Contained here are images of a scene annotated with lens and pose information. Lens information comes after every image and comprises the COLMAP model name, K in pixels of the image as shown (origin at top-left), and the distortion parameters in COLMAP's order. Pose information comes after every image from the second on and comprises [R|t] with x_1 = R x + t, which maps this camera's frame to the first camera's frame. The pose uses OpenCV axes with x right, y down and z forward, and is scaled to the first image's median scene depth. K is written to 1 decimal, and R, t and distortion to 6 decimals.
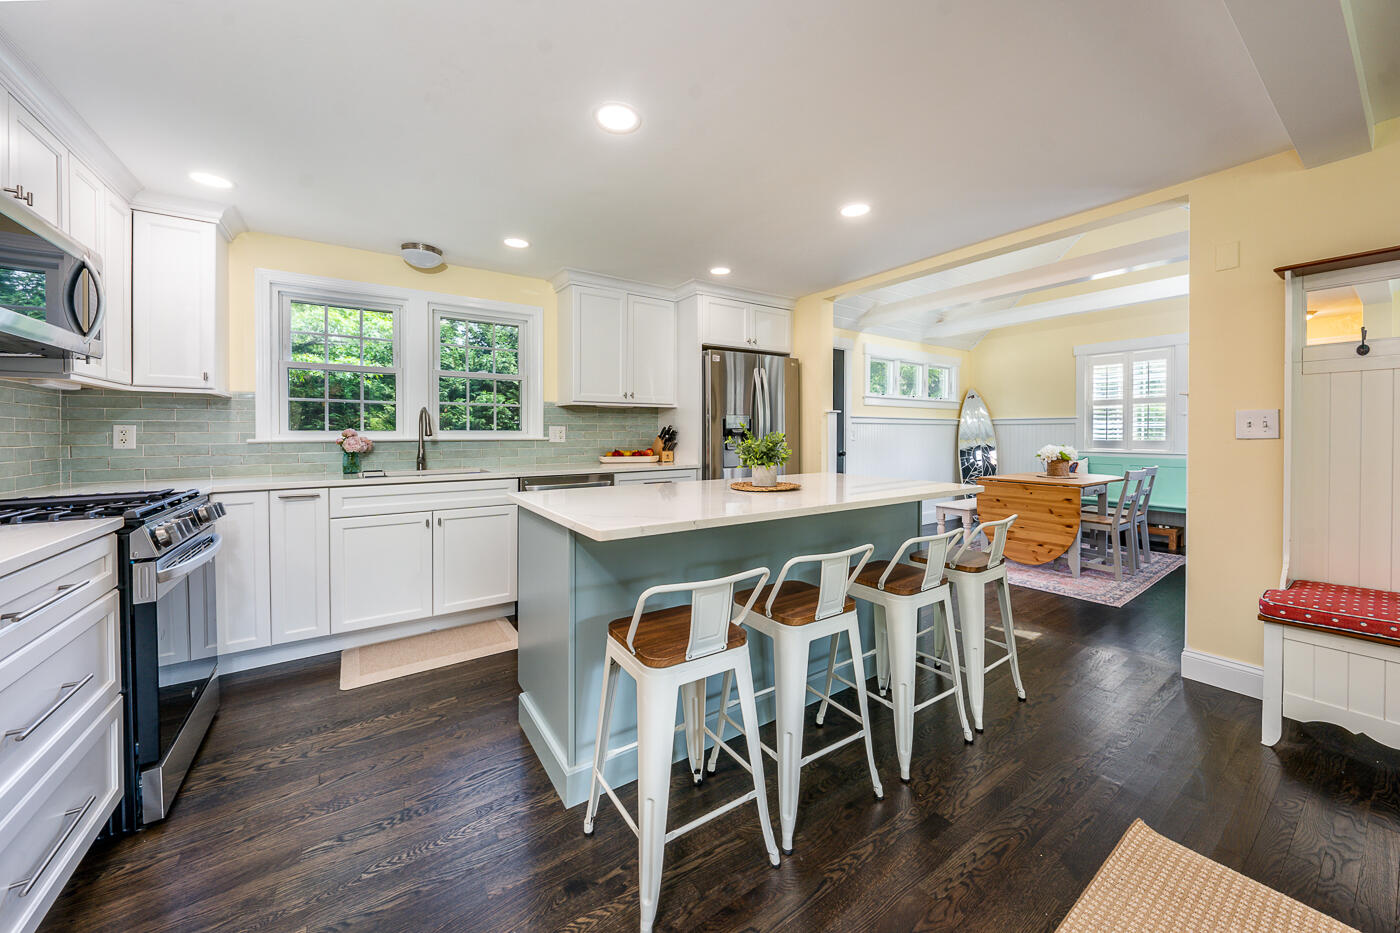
lens RADIAL K [[490.1, 0, 704.3], [0, 490.1, 438.5], [0, 0, 1]] dist [-0.001197, -0.000098]
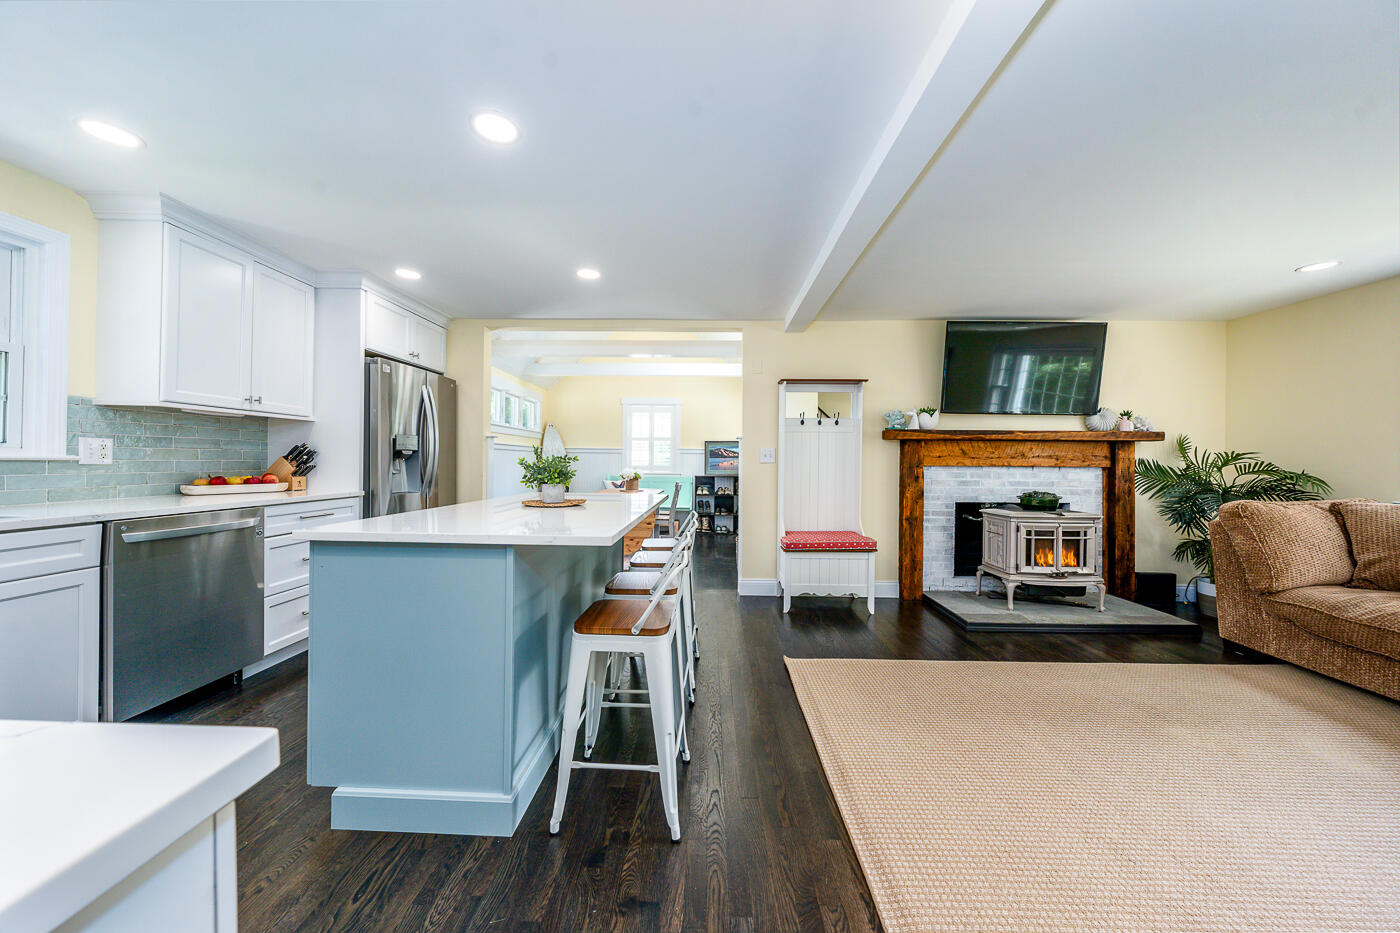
lens RADIAL K [[490.1, 0, 681.3], [0, 490.1, 457.1], [0, 0, 1]] dist [-0.001197, -0.000098]
pose [[0.598208, 0.016407, 0.801173, -0.361647], [-0.000927, 0.999804, -0.019783, 0.010594], [-0.801340, 0.011091, 0.598106, 0.060257]]
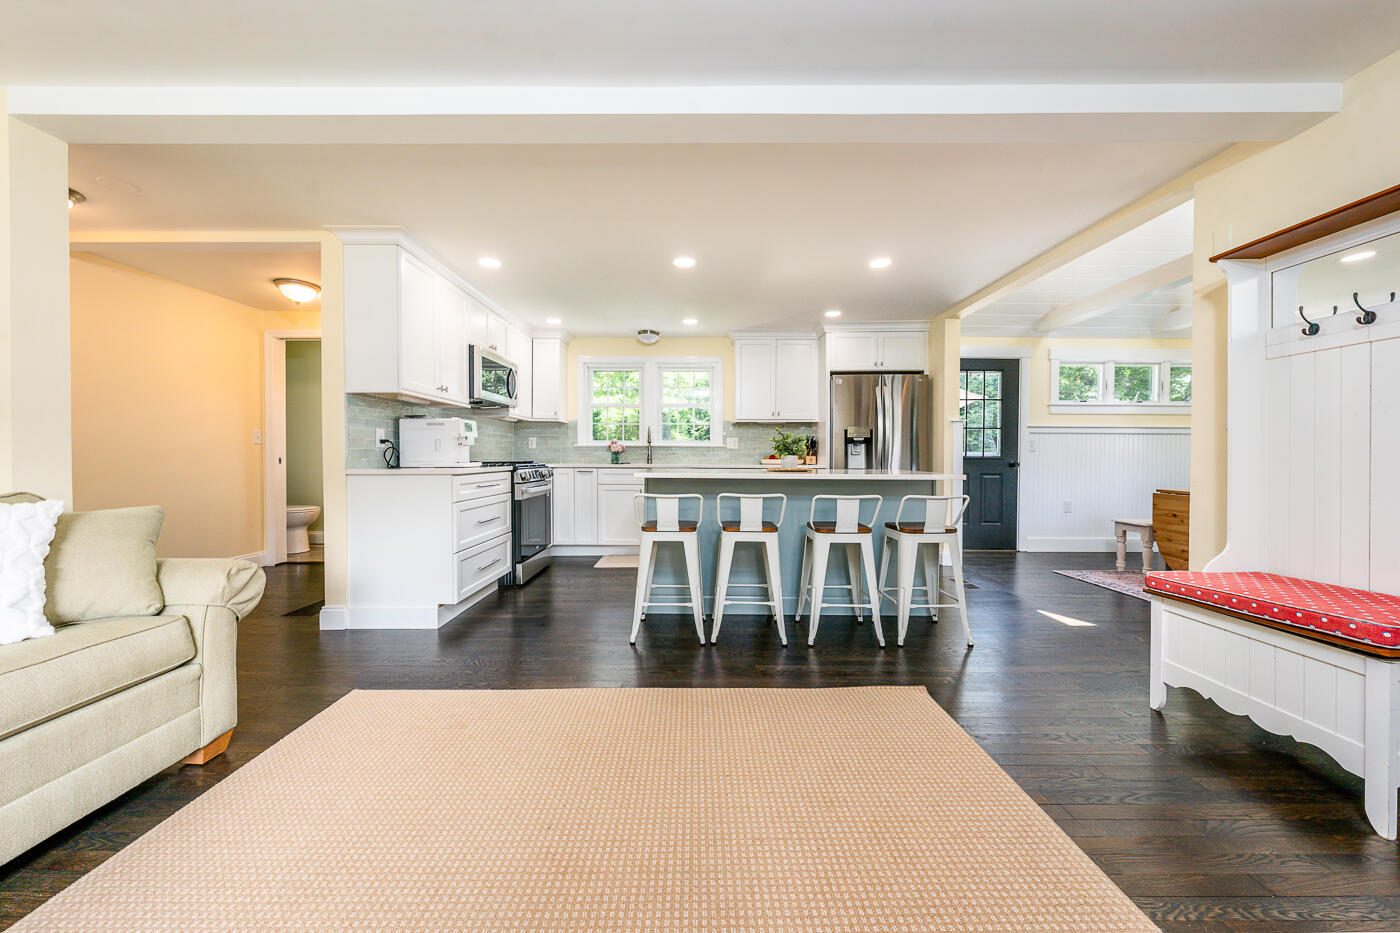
lens RADIAL K [[490.1, 0, 707.9], [0, 490.1, 464.3], [0, 0, 1]] dist [-0.001197, -0.000098]
pose [[0.819644, 0.013541, -0.572713, 0.476799], [-0.012643, 0.999905, 0.005548, 0.047582], [0.572734, 0.002693, 0.819737, -0.228094]]
